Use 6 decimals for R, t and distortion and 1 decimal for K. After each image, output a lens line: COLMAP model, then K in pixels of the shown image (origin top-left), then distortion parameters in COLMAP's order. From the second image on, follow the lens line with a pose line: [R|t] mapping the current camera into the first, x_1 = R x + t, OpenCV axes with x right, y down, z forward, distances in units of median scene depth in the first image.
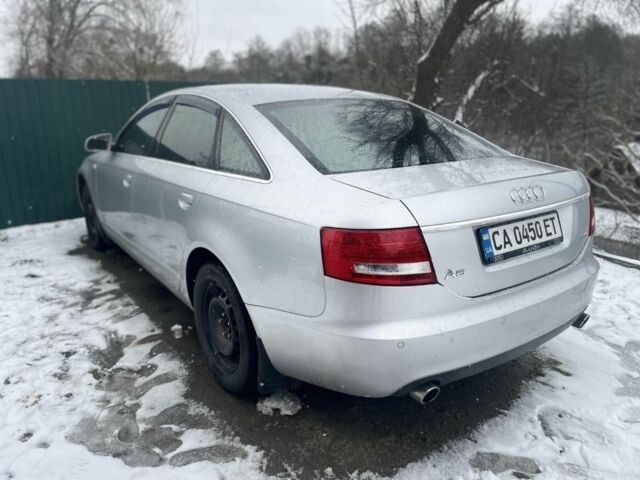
lens RADIAL K [[497.8, 0, 320.0], [0, 497.8, 240.0], [0, 0, 1]] dist [0.094641, -0.127324]
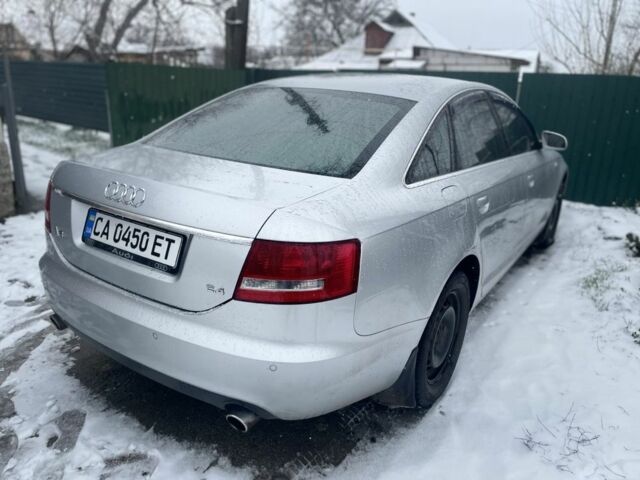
lens RADIAL K [[497.8, 0, 320.0], [0, 497.8, 240.0], [0, 0, 1]] dist [0.094641, -0.127324]
pose [[0.314995, 0.298268, -0.901007, 1.129044], [-0.295890, 0.932883, 0.205376, -0.250067], [0.901791, 0.201907, 0.382108, 0.815074]]
